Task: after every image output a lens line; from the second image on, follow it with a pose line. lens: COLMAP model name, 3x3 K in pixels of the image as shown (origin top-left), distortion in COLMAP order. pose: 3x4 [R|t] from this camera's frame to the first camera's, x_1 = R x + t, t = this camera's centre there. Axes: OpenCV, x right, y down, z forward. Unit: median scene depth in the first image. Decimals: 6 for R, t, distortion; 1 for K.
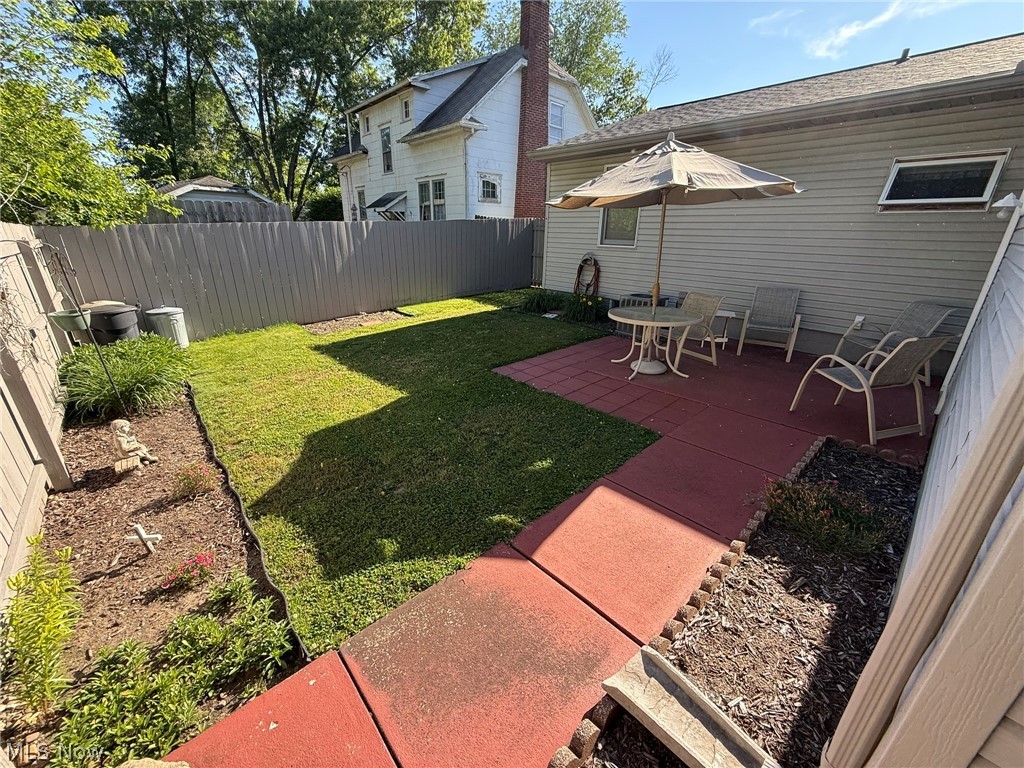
lens RADIAL K [[407.4, 0, 510.1], [0, 407.4, 384.5], [0, 0, 1]] dist [-0.000527, -0.000457]
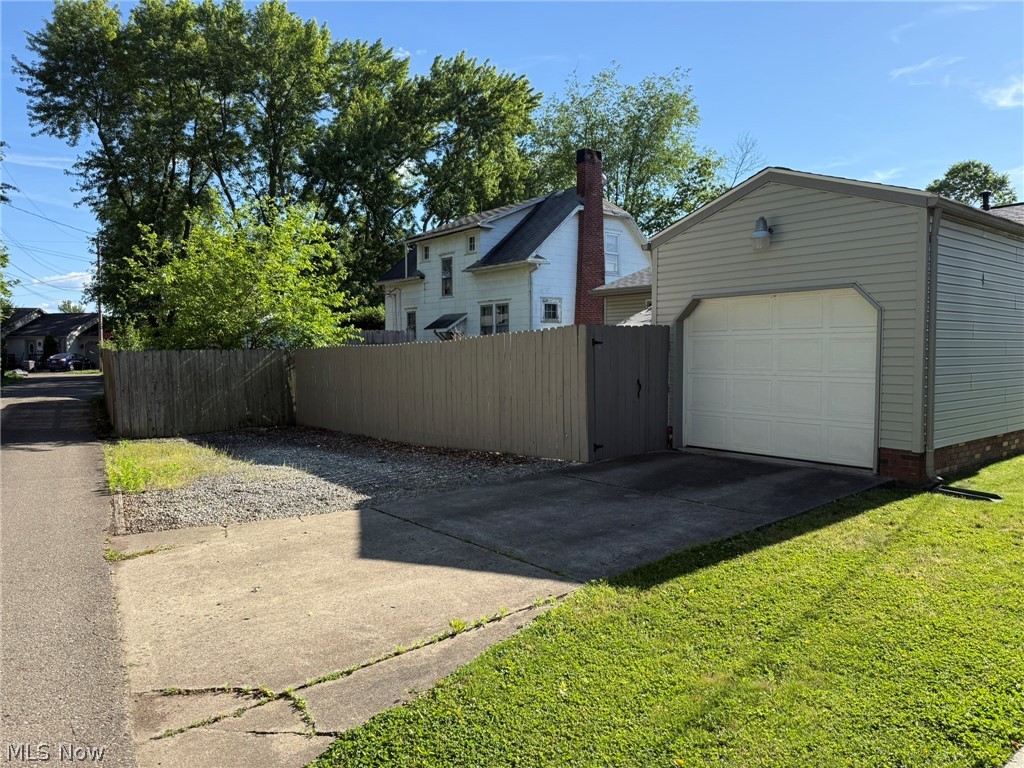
lens RADIAL K [[719.5, 0, 512.3], [0, 719.5, 390.7], [0, 0, 1]] dist [0.089652, -0.139491]
pose [[0.998614, -0.014441, -0.050621, -0.052769], [-0.001677, 0.952420, -0.304785, 0.262951], [0.052614, 0.304447, 0.951075, -0.656914]]
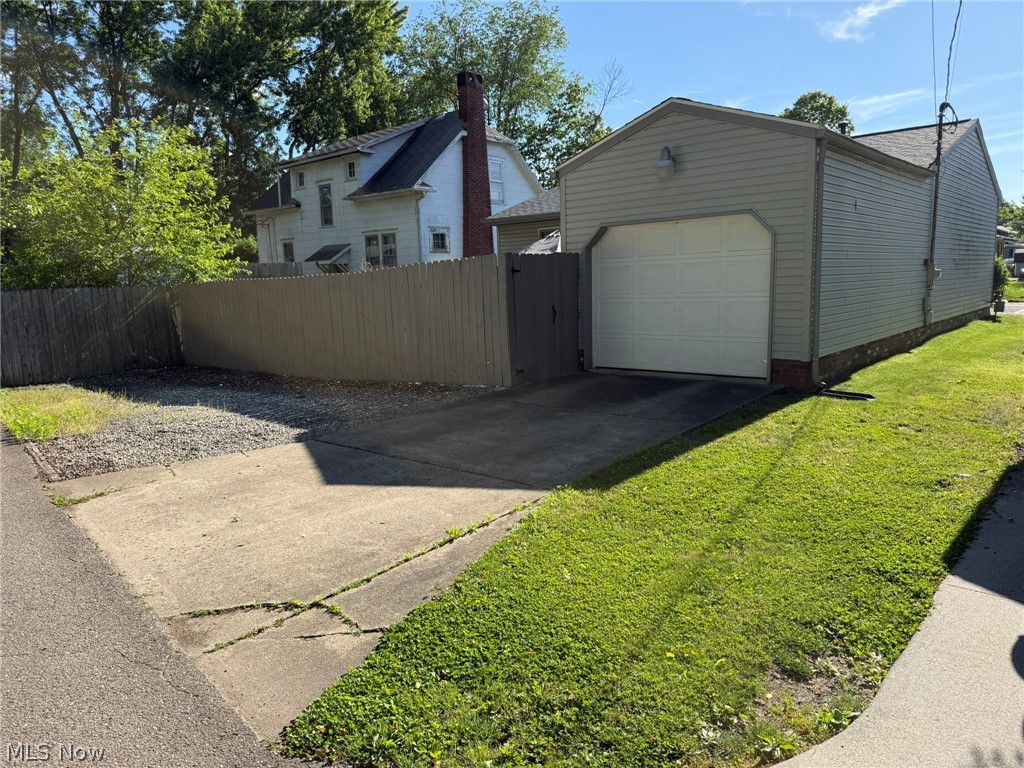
lens RADIAL K [[719.6, 0, 512.1], [0, 719.6, 382.8], [0, 0, 1]] dist [0.149758, -0.302335]
pose [[0.990988, -0.058688, 0.120412, -0.099557], [0.084038, 0.972393, -0.217692, 0.271411], [-0.104311, 0.225849, 0.968561, -0.676227]]
